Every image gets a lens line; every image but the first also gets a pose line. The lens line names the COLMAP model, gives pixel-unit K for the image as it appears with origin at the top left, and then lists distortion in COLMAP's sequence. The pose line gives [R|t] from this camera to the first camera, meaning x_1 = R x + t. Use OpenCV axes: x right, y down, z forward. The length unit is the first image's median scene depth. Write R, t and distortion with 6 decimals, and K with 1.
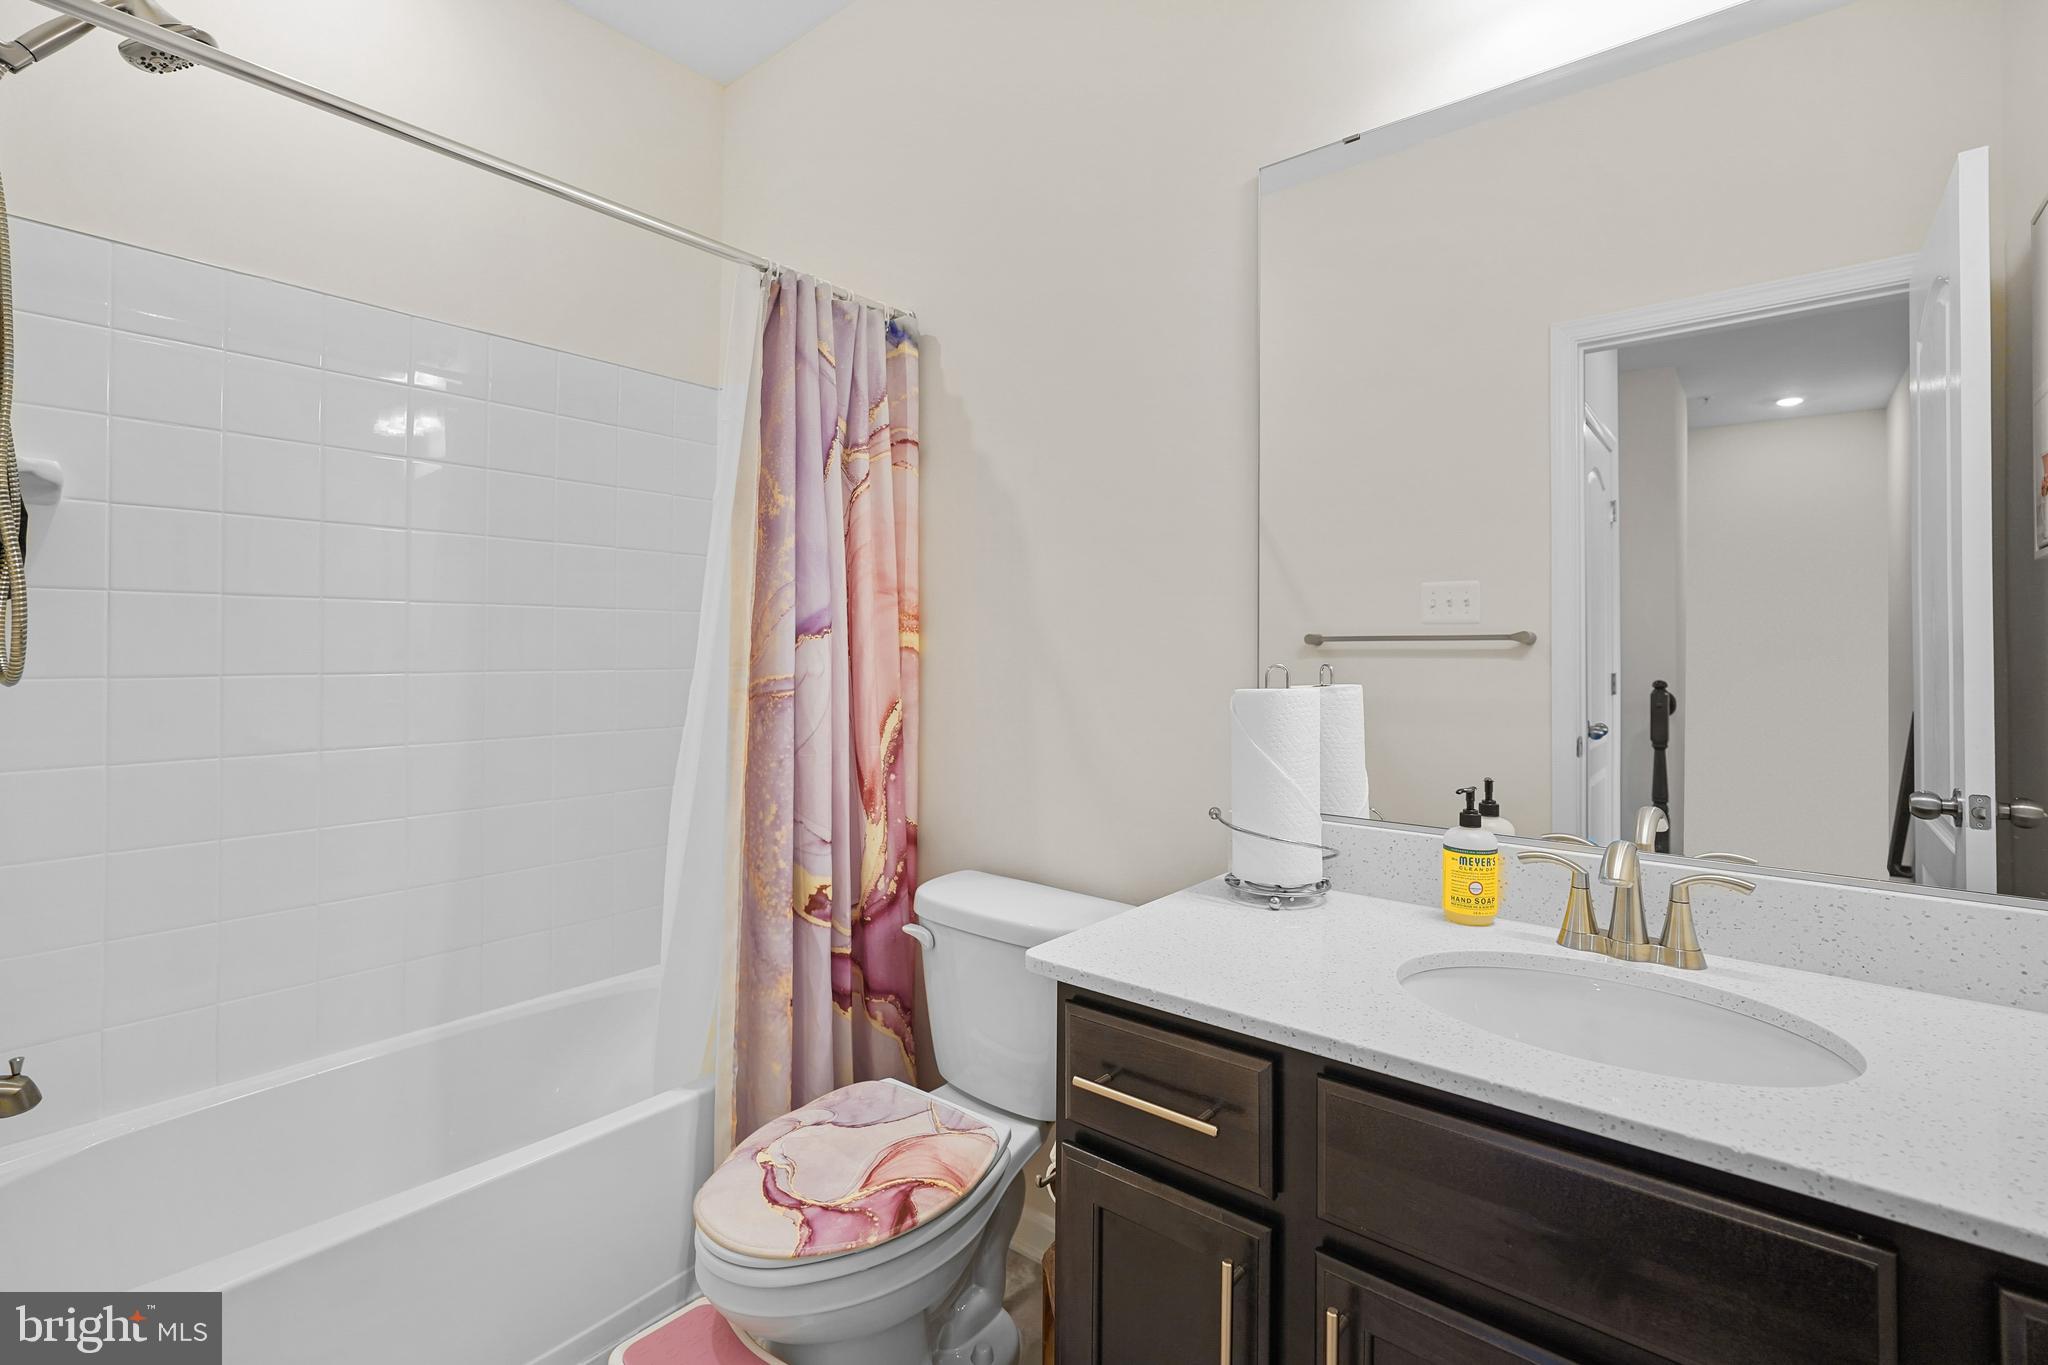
lens RADIAL K [[918.1, 0, 1028.7], [0, 918.1, 666.7], [0, 0, 1]] dist [-0.008334, 0.002782]
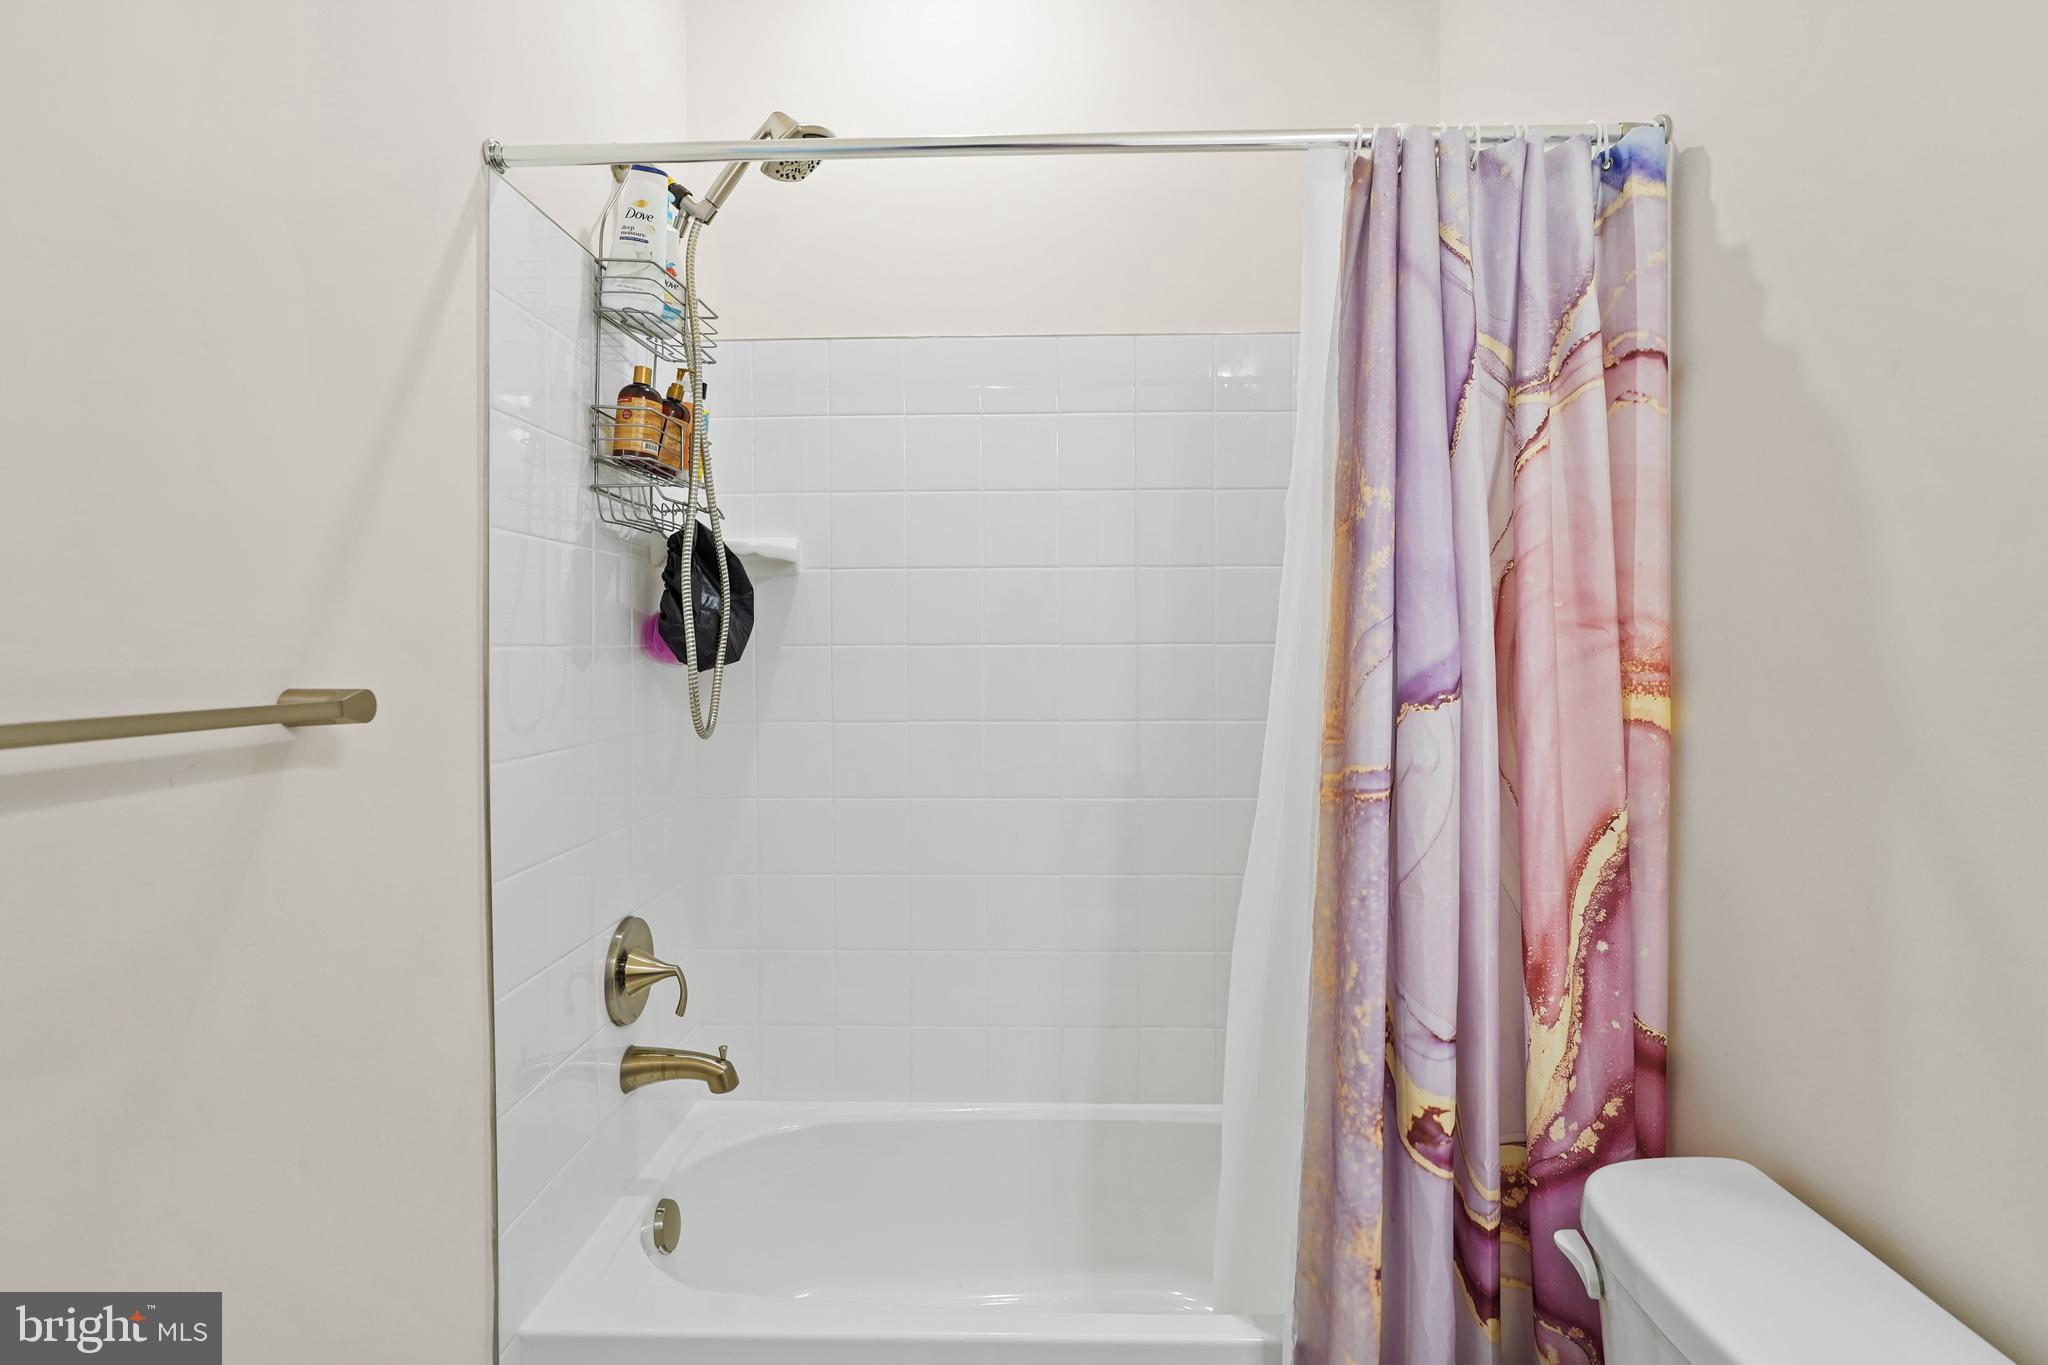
lens RADIAL K [[1043.2, 0, 1024.6], [0, 1043.2, 677.7], [0, 0, 1]] dist [-0.003322, 0.001415]
pose [[0.613159, 0.015303, -0.789811, 0.148124], [-0.010384, 0.999882, 0.011312, -0.053764], [0.789891, 0.001265, 0.613246, 0.327398]]
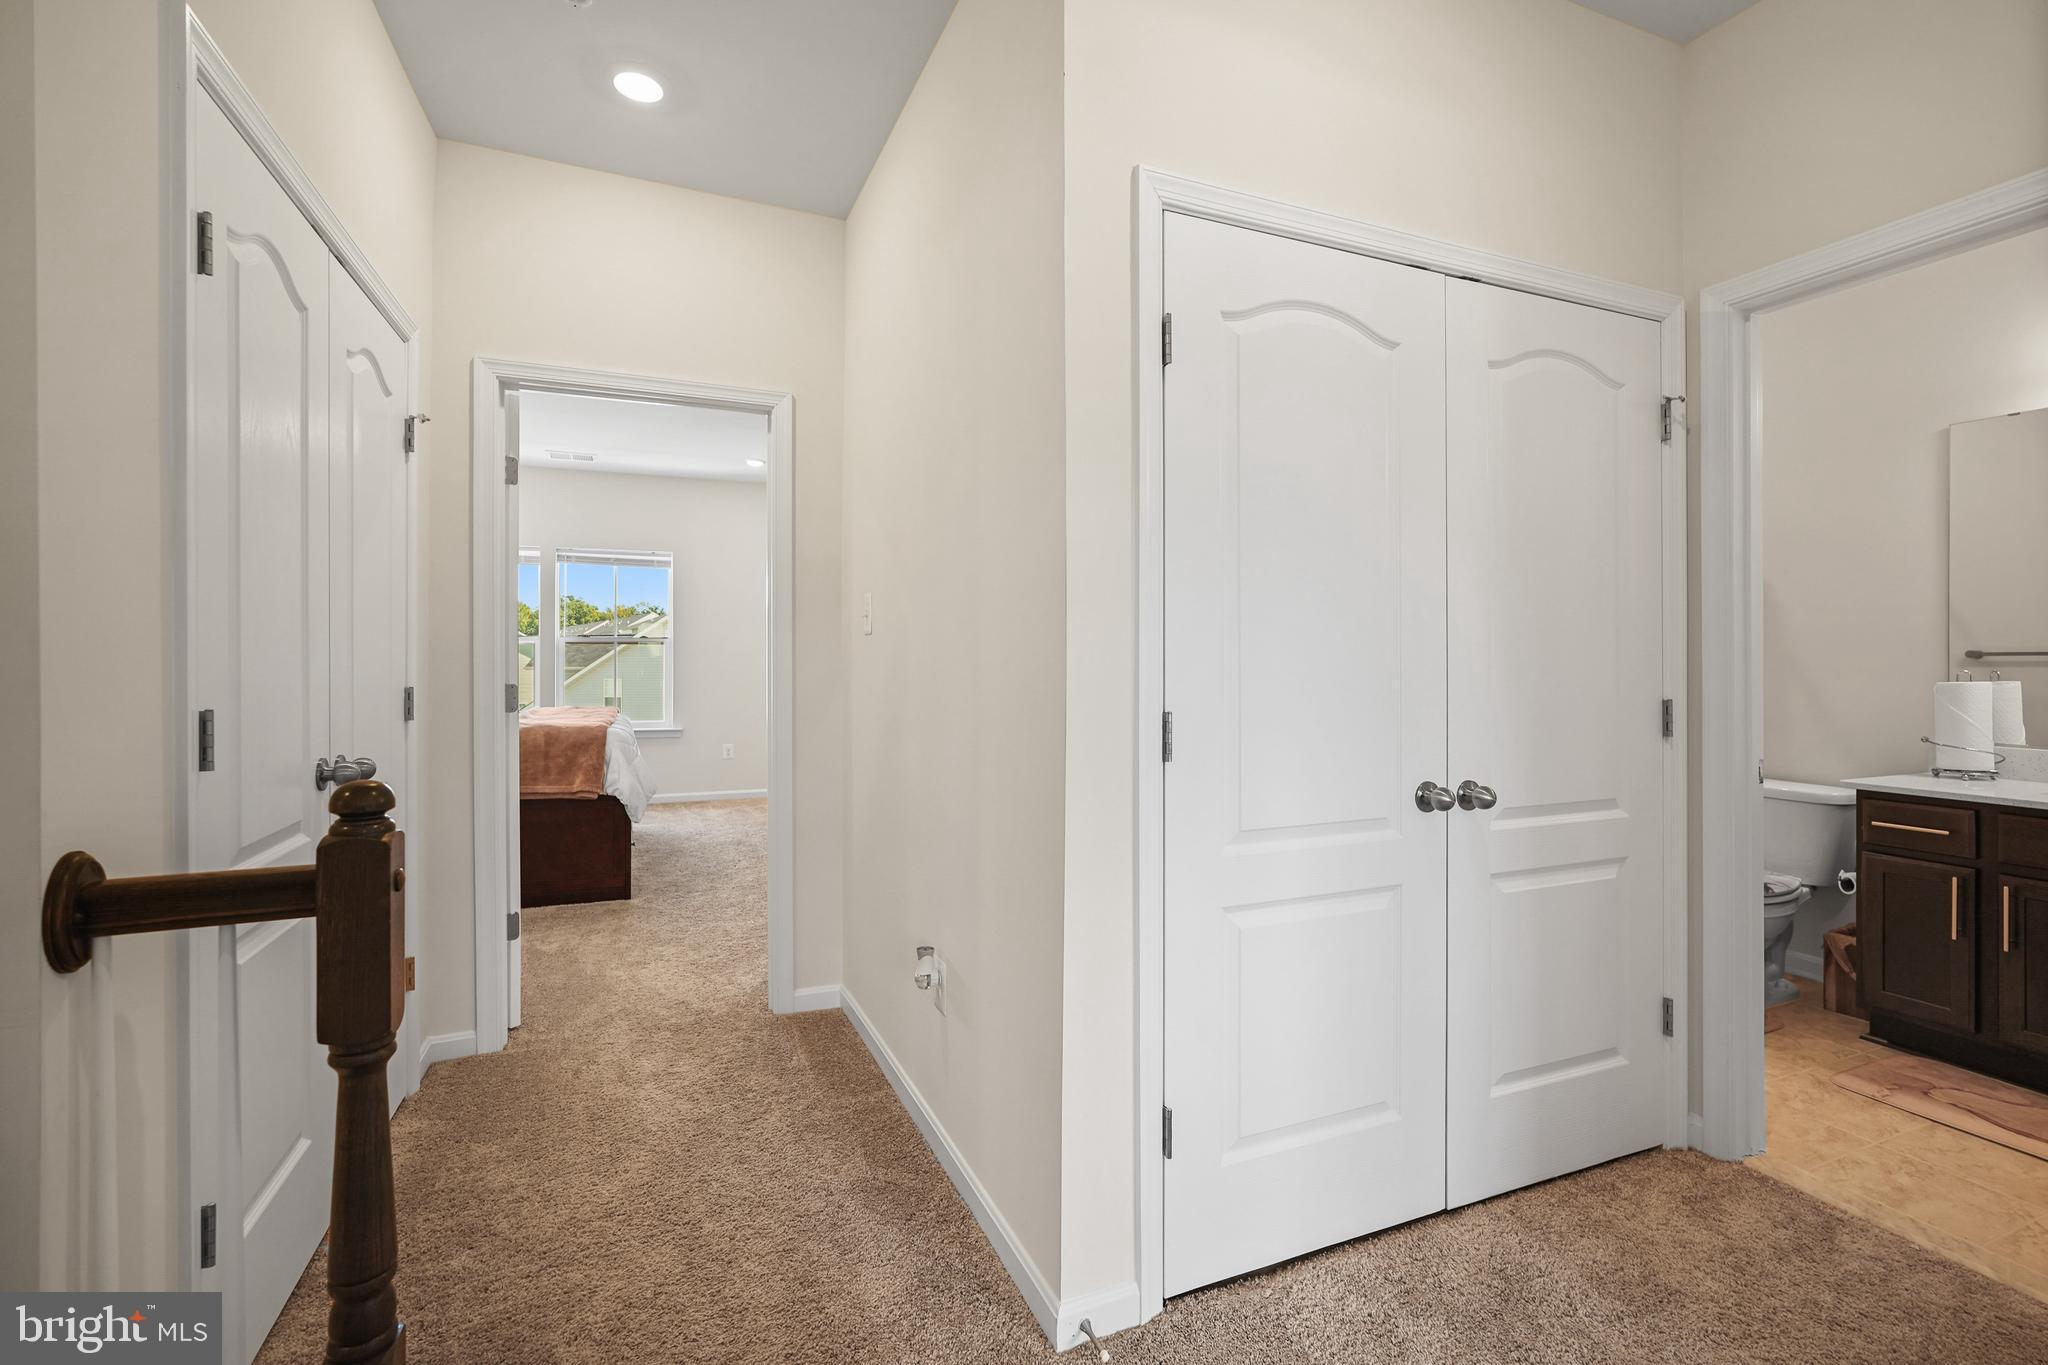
lens RADIAL K [[918.1, 0, 1016.4], [0, 918.1, 670.3], [0, 0, 1]] dist [-0.008334, 0.002782]
pose [[0.883176, 0.001621, -0.469040, -1.162973], [-0.005237, 0.999966, -0.006405, 0.039221], [0.469013, 0.008114, 0.883154, -3.258127]]
